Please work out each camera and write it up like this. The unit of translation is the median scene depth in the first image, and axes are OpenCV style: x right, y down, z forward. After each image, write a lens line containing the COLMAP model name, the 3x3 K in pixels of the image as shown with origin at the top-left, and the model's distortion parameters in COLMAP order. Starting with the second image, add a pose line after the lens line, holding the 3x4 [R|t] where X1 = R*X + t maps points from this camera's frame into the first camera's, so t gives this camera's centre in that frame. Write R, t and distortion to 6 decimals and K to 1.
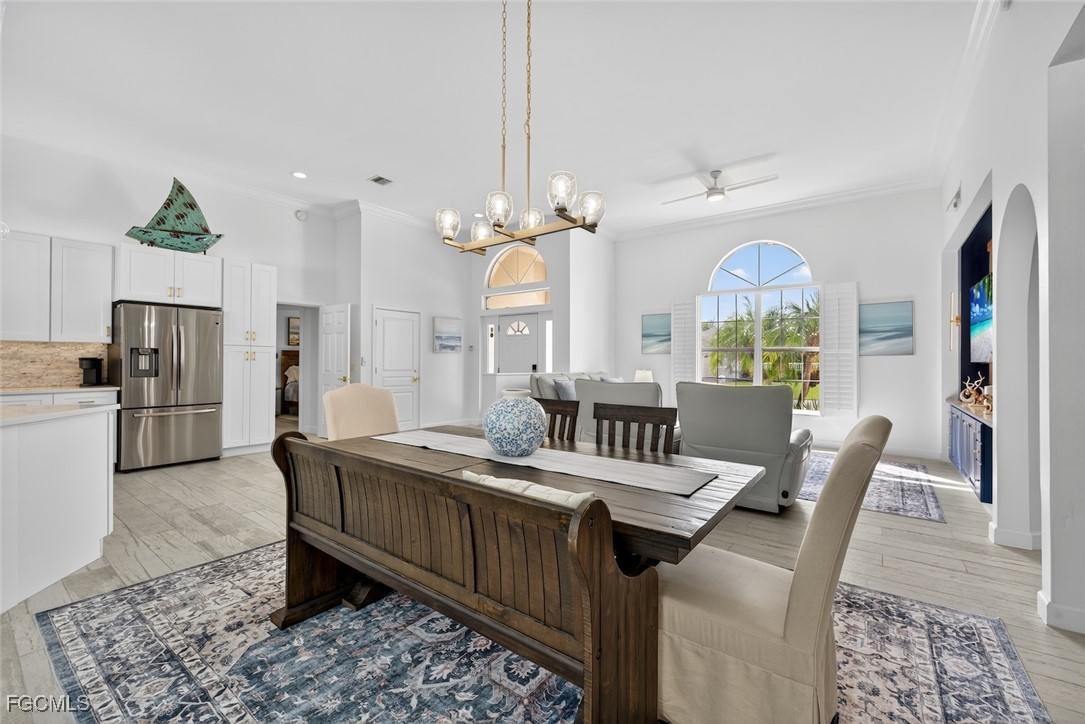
lens RADIAL K [[449.8, 0, 539.9], [0, 449.8, 358.7], [0, 0, 1]] dist [-0.000849, 0.000048]
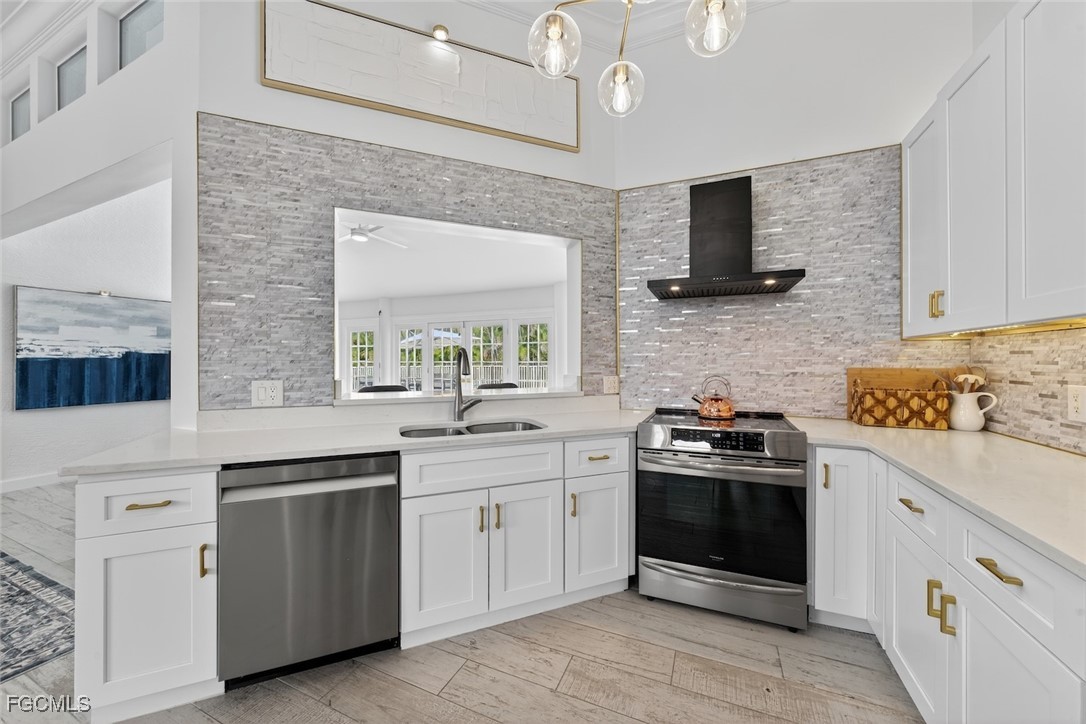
lens RADIAL K [[390.9, 0, 545.8], [0, 390.9, 359.4], [0, 0, 1]] dist [-0.005388, 0.000194]
pose [[-0.972350, -0.003603, -0.233500, -0.756888], [-0.001582, 0.999960, -0.008840, -0.009779], [0.233523, -0.008226, -0.972317, 0.861326]]
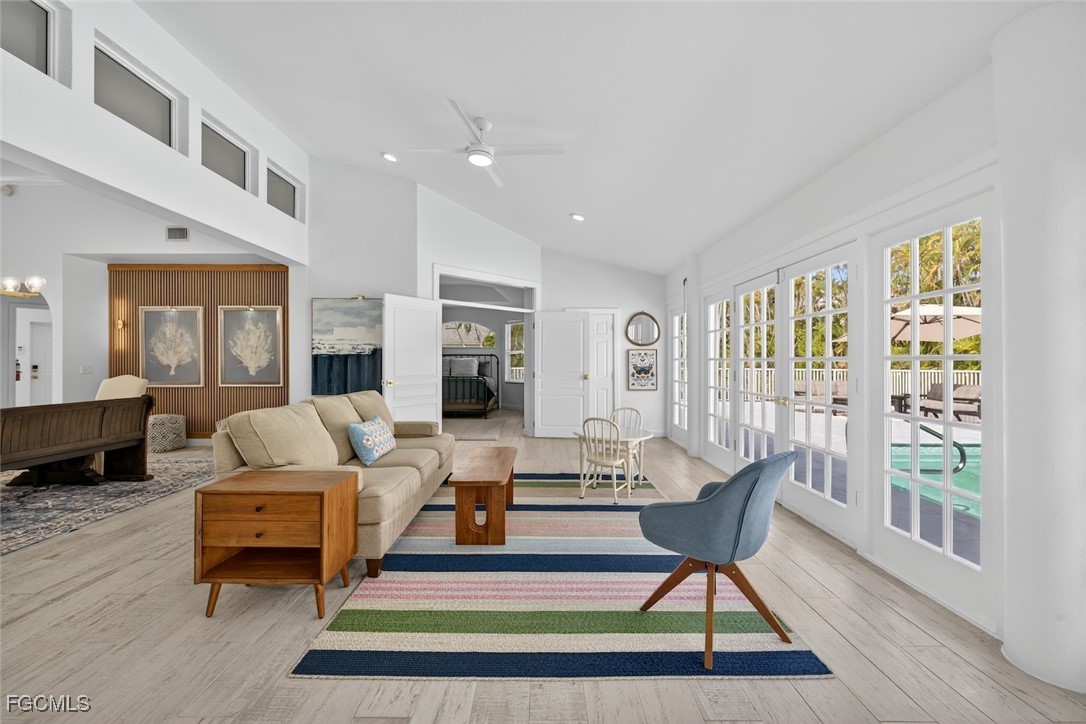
lens RADIAL K [[450.2, 0, 540.4], [0, 450.2, 358.7], [0, 0, 1]] dist [-0.000849, 0.000048]
pose [[-0.603145, -0.003089, 0.797626, -1.166186], [-0.008958, 0.999956, -0.002902, -0.008828], [-0.797582, -0.008895, -0.603145, 0.128875]]
